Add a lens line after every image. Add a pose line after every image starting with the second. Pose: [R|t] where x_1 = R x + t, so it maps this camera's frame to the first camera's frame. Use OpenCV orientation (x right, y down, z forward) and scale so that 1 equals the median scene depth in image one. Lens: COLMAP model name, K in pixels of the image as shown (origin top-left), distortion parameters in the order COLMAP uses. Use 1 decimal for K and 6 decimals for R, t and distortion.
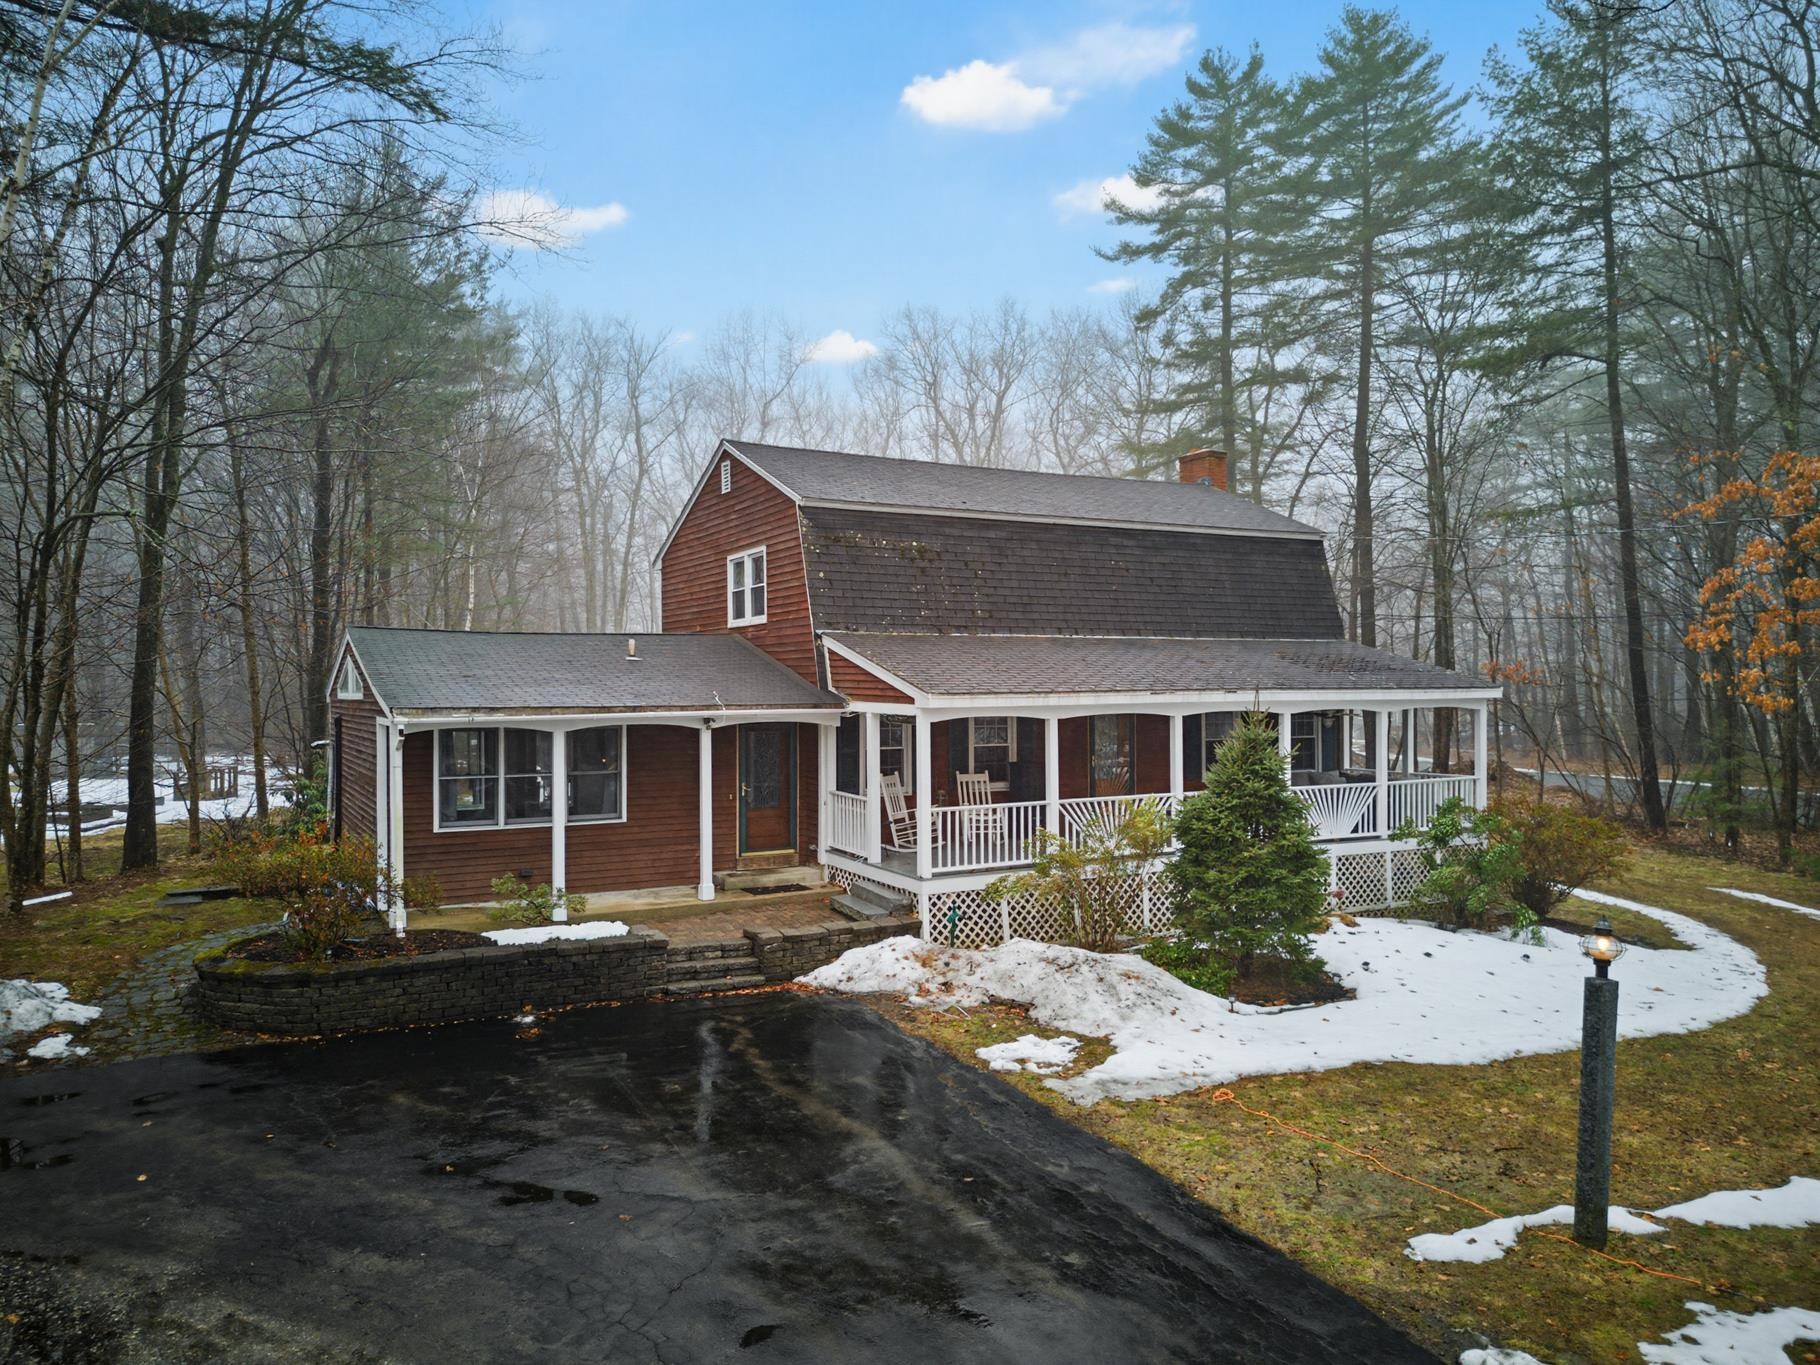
lens RADIAL K [[1099.7, 0, 787.3], [0, 1099.7, 679.7], [0, 0, 1]] dist [0.059269, -0.028748]
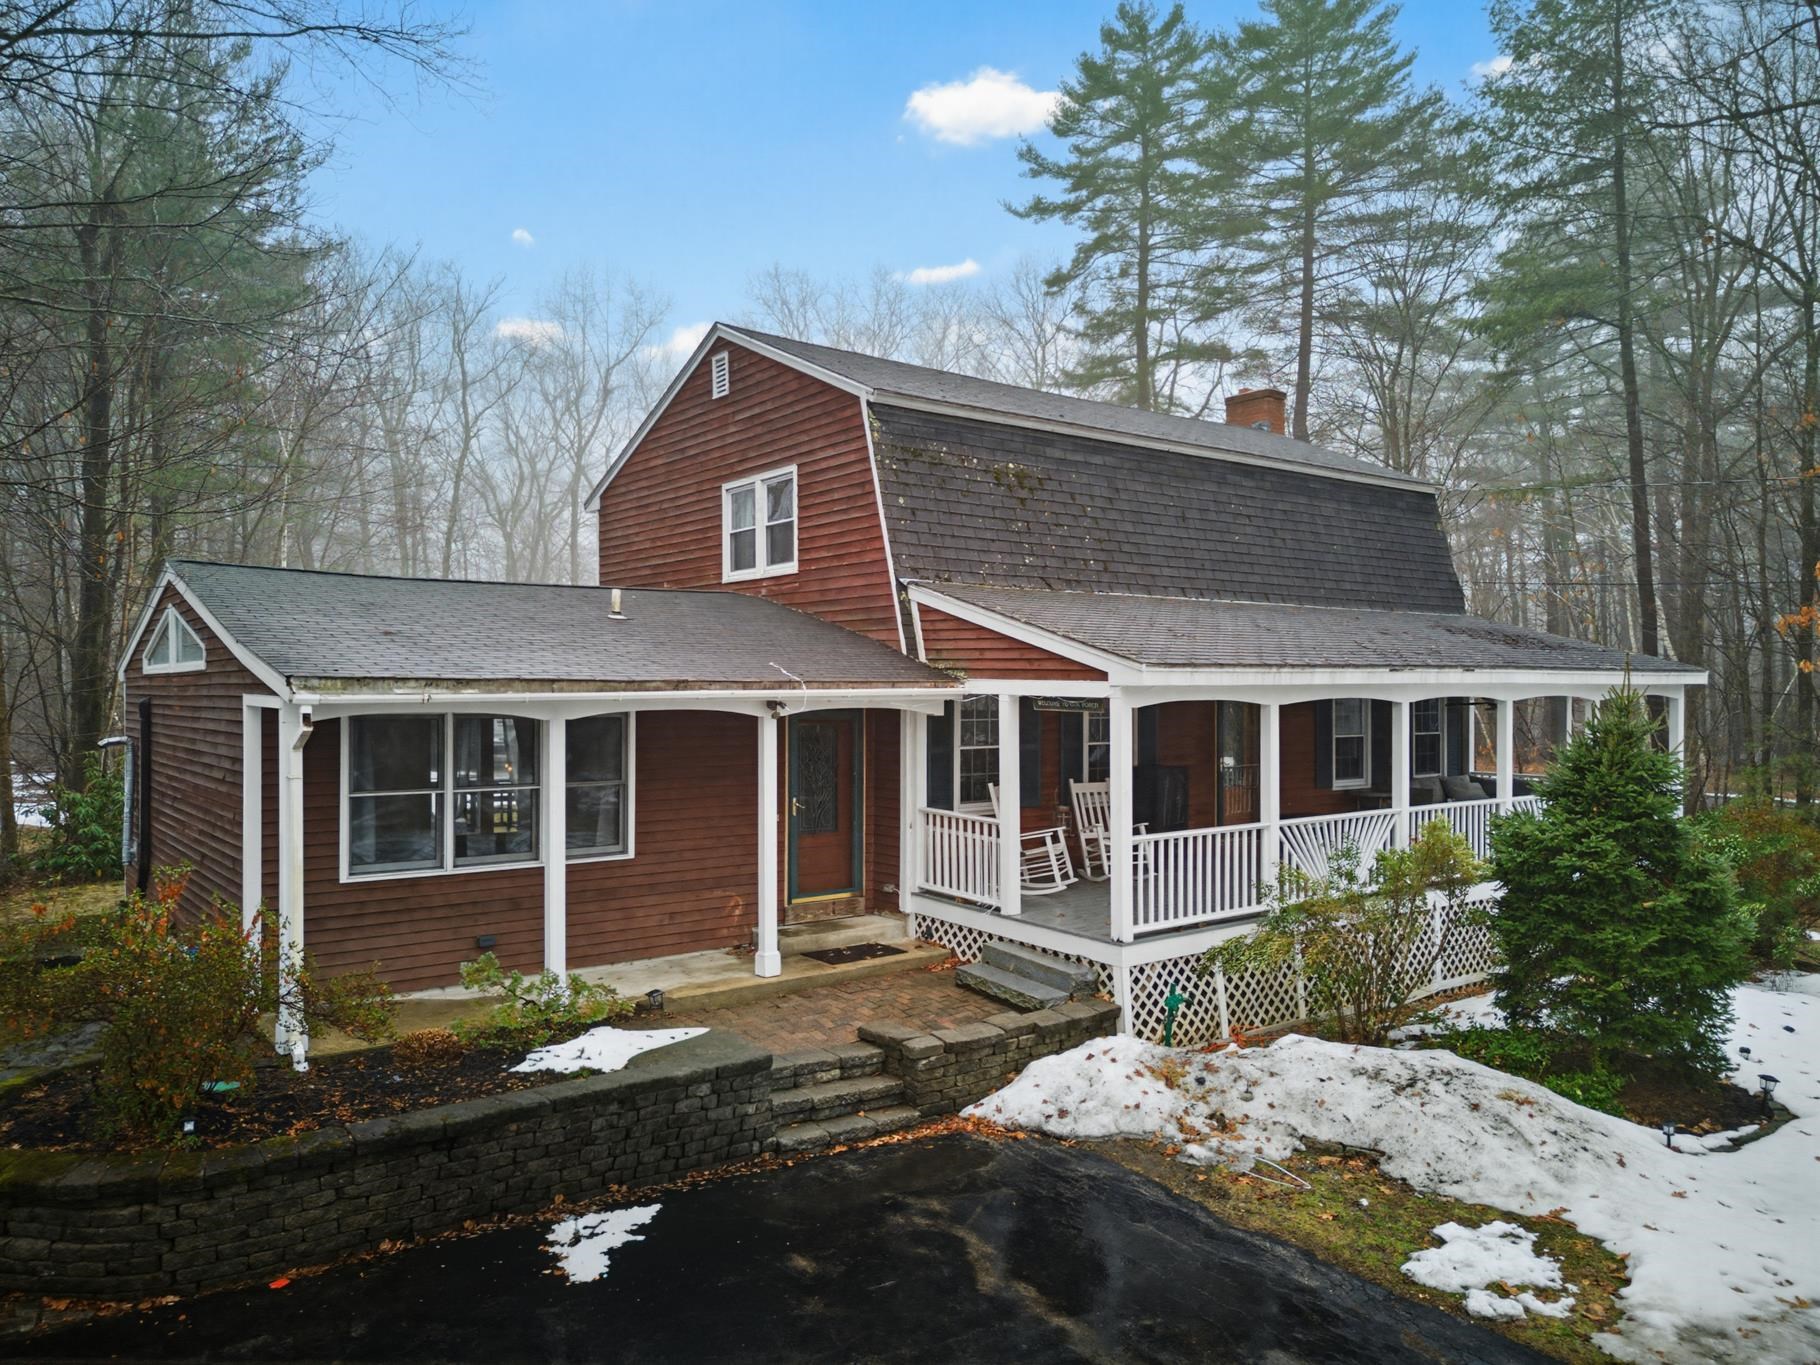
lens RADIAL K [[1173.3, 0, 811.0], [0, 1173.3, 686.8], [0, 0, 1]] dist [0.051238, -0.032477]
pose [[0.986973, 0.008492, 0.160664, -0.164036], [-0.009872, 0.999921, 0.007792, 0.020645], [-0.160585, -0.009277, 0.986978, 0.302912]]
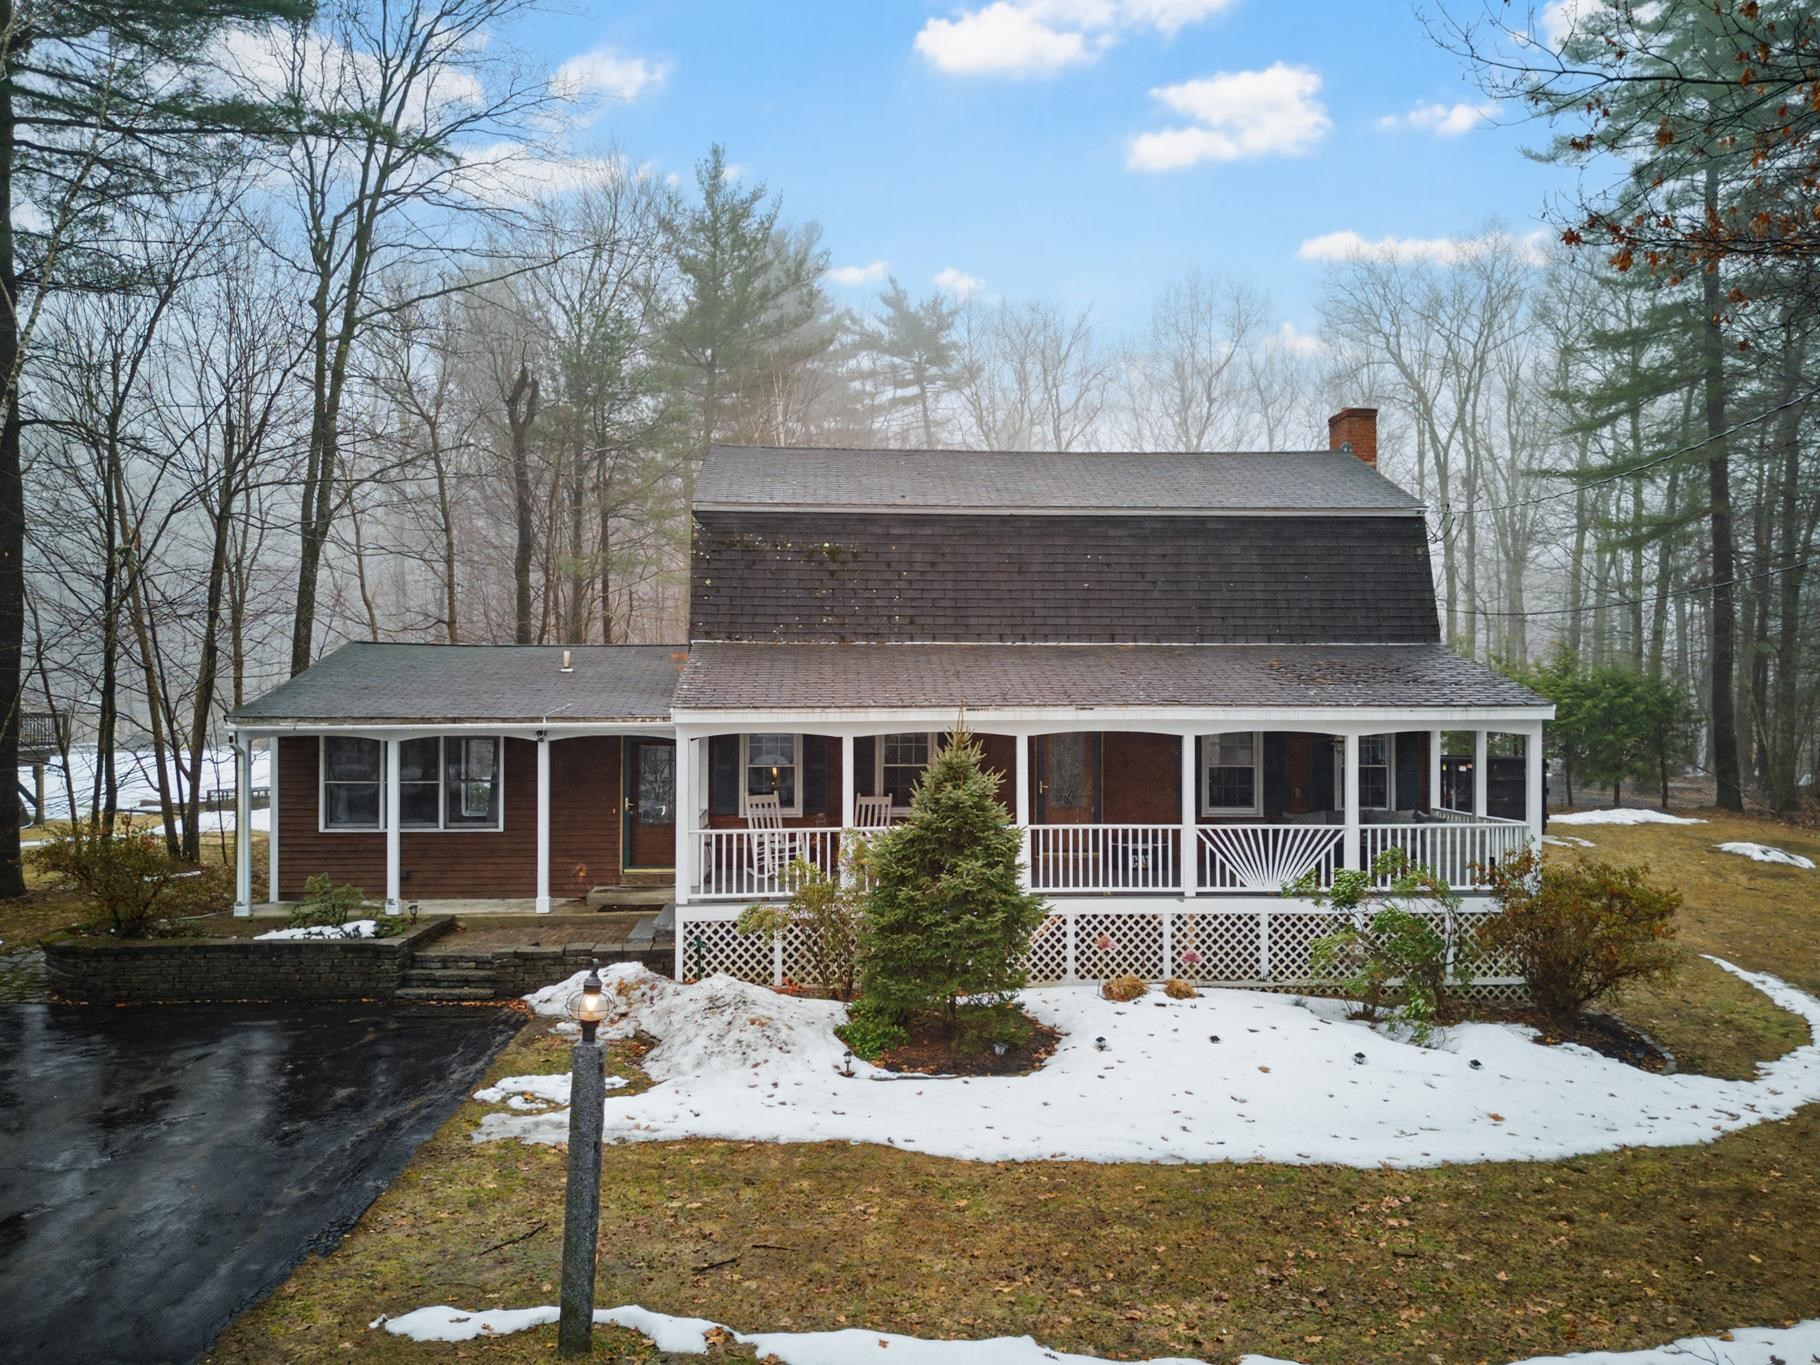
lens RADIAL K [[1173.3, 0, 811.0], [0, 1173.3, 686.8], [0, 0, 1]] dist [0.051238, -0.032477]
pose [[0.933566, 0.004016, -0.358383, 0.542598], [-0.004141, 0.999991, 0.000417, -0.005945], [0.358382, 0.001095, 0.933575, 0.092172]]
